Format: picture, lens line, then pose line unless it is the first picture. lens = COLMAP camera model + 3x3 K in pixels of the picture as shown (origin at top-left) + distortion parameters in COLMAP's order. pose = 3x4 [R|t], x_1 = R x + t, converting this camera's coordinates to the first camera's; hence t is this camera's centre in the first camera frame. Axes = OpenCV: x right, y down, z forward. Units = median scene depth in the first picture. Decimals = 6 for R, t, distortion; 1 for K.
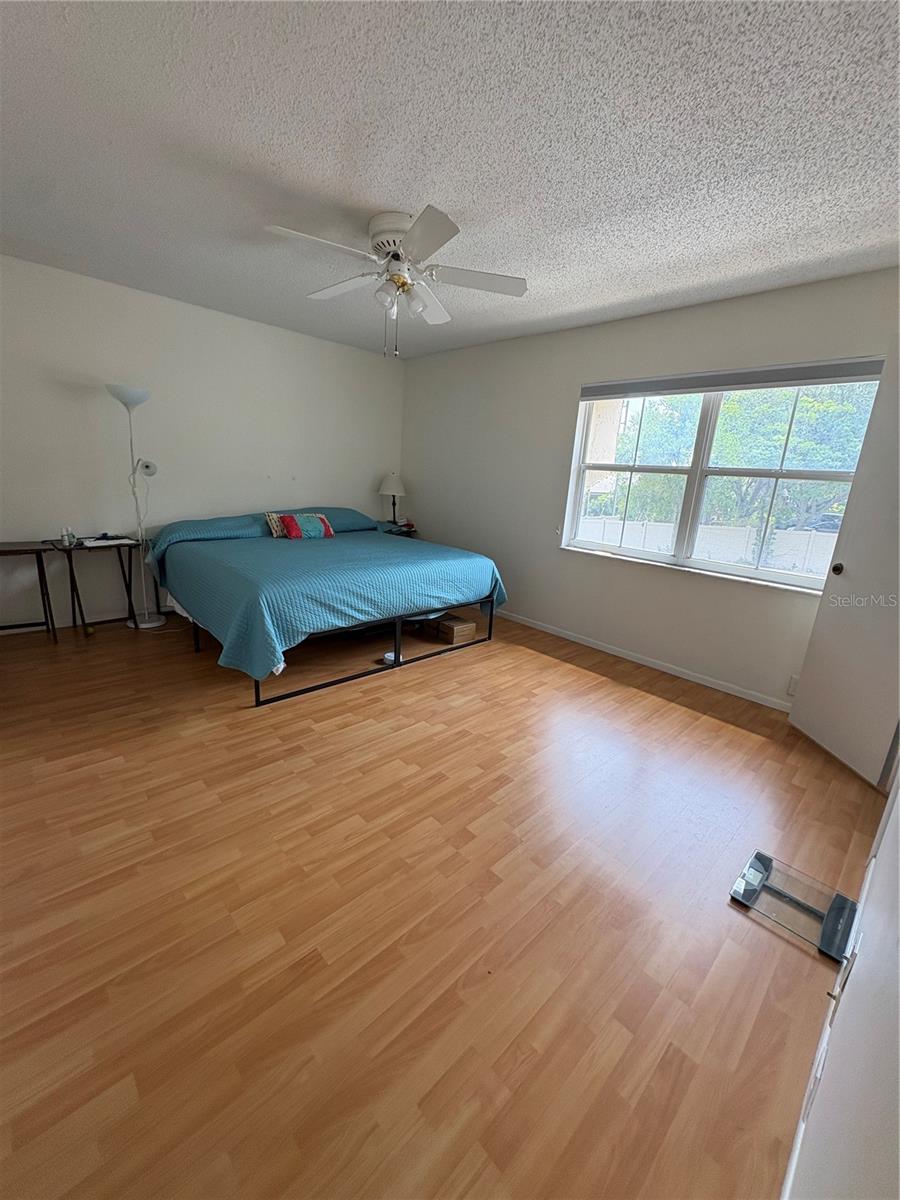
lens RADIAL K [[477.2, 0, 450.0], [0, 477.2, 600.0], [0, 0, 1]] dist [-0.000605, 0.000473]
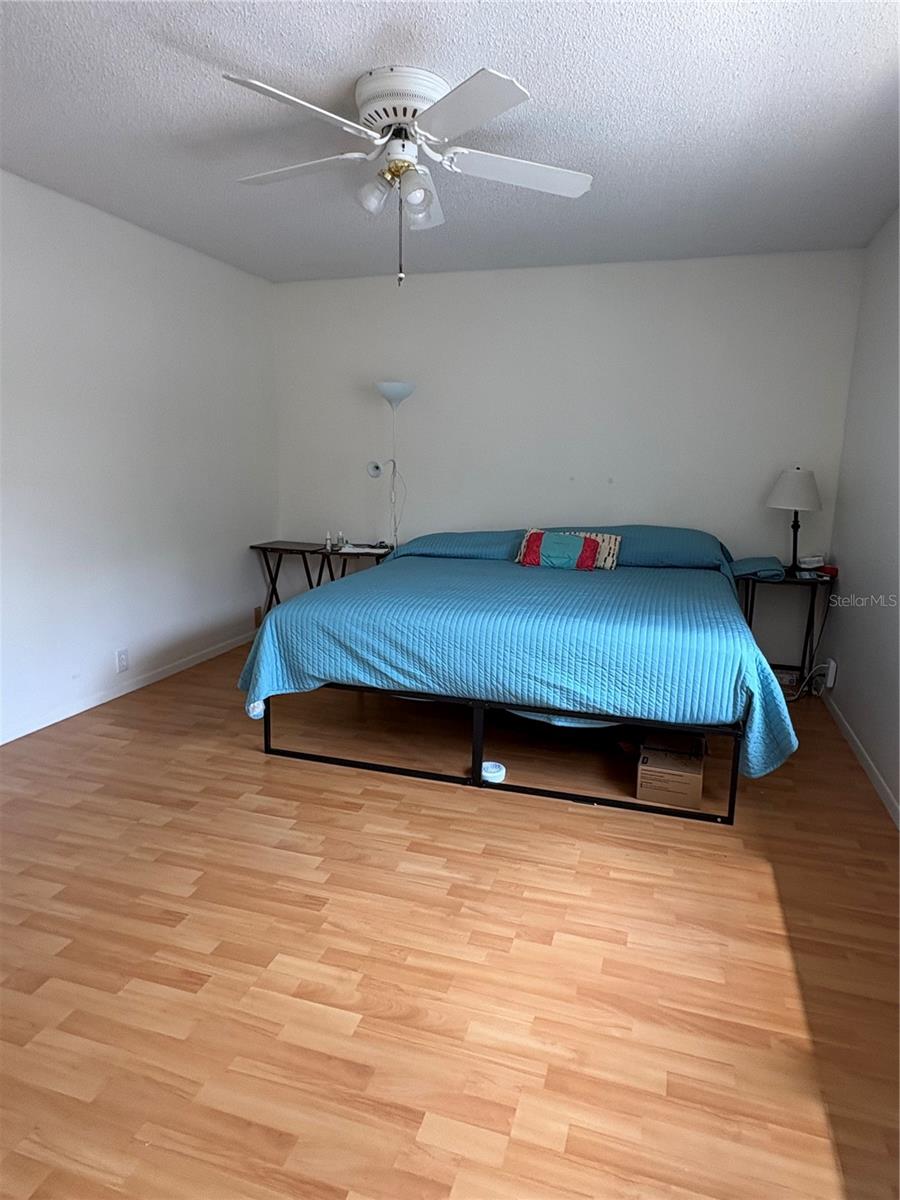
lens RADIAL K [[720.1, 0, 450.0], [0, 720.1, 600.0], [0, 0, 1]] dist [0.000389, -0.001416]
pose [[0.486011, 0.120817, -0.865561, 0.690096], [-0.212192, 0.977076, 0.017237, -0.103024], [0.847802, 0.175288, 0.500506, 0.555356]]
